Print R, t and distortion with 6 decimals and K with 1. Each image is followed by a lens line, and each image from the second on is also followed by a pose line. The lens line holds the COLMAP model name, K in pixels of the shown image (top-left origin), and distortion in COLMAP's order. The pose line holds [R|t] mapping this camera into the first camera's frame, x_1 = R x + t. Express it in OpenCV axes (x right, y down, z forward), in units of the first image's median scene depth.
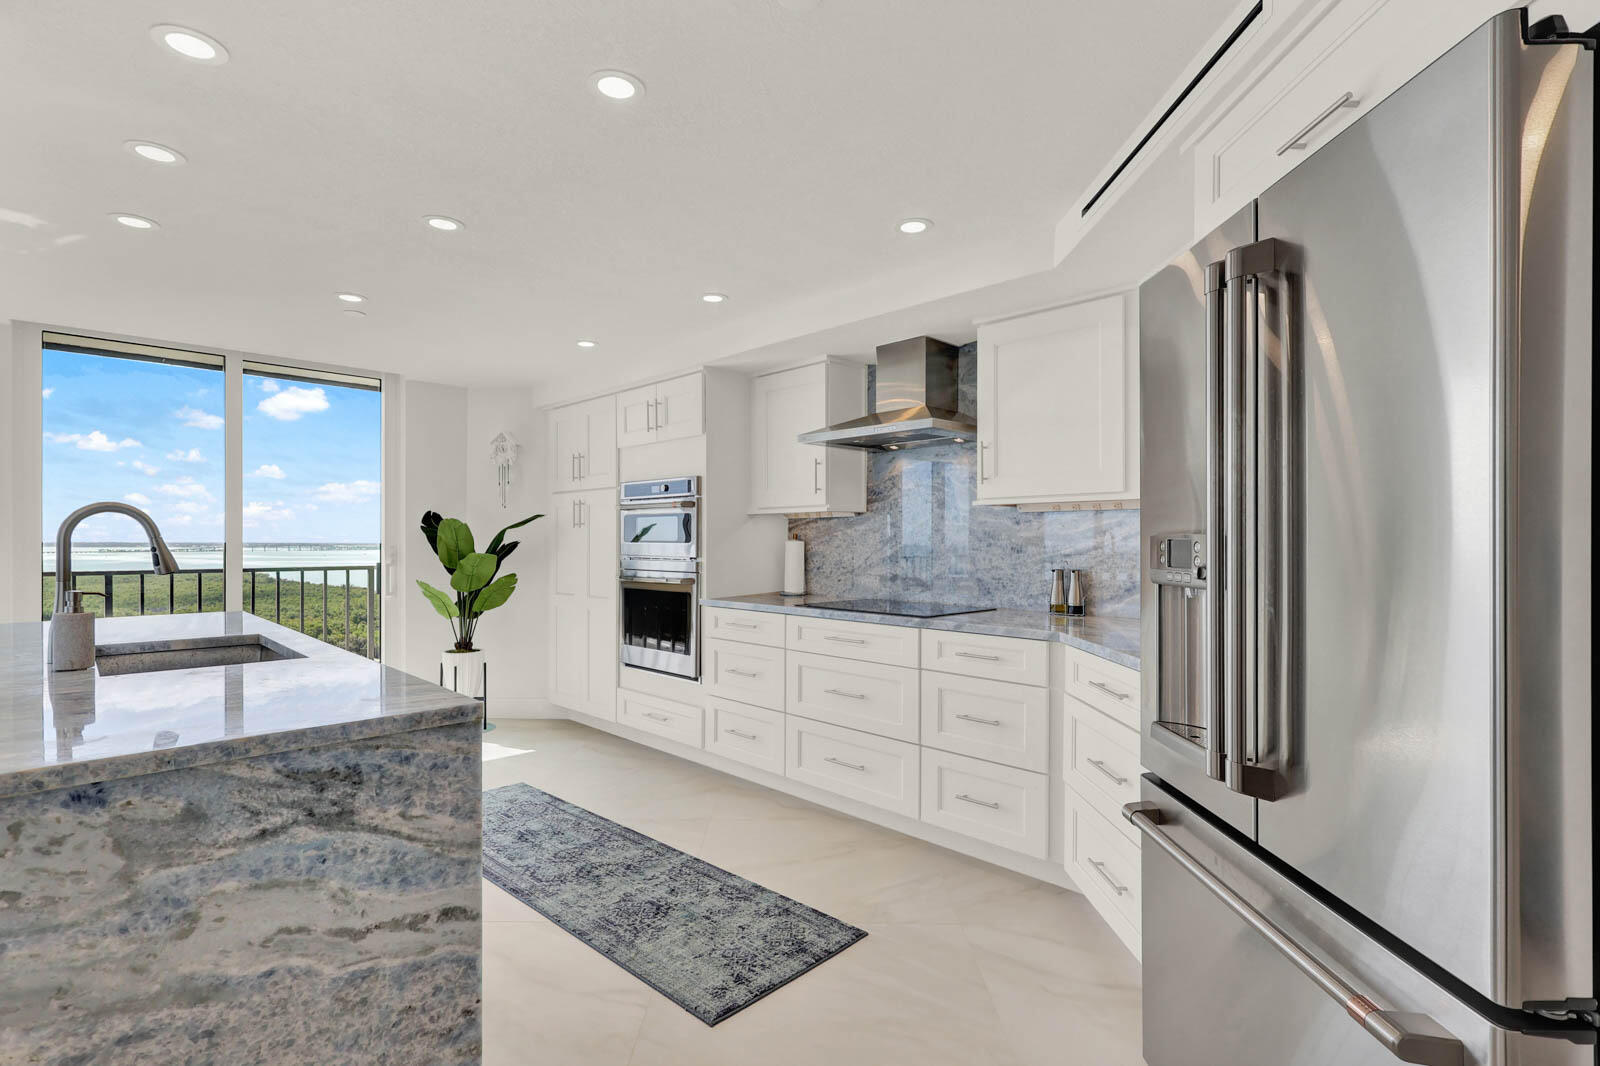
lens RADIAL K [[752.8, 0, 776.3], [0, 752.8, 544.7], [0, 0, 1]] dist [0.000684, -0.000099]
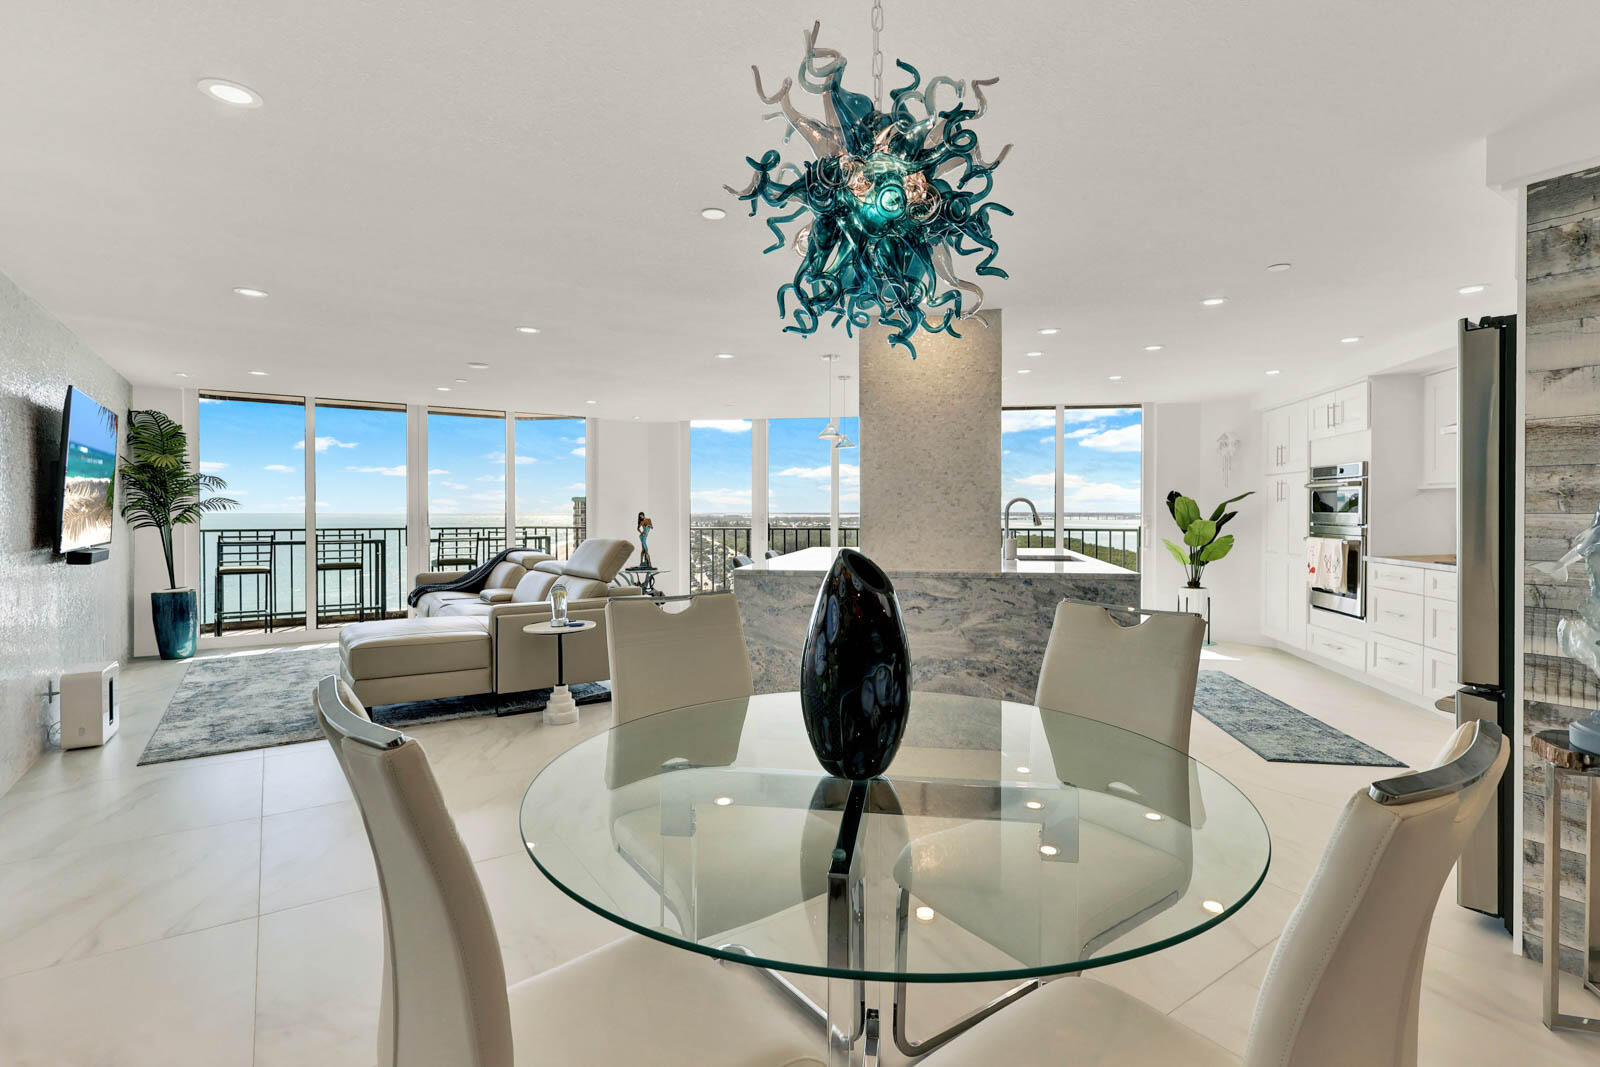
lens RADIAL K [[742.7, 0, 825.8], [0, 742.7, 516.1], [0, 0, 1]] dist [-0.018855, 0.000270]
pose [[0.600021, 0.002786, -0.799979, 0.324665], [-0.001076, 0.999996, 0.002675, 0.000366], [0.799983, -0.000744, 0.600022, -0.458946]]
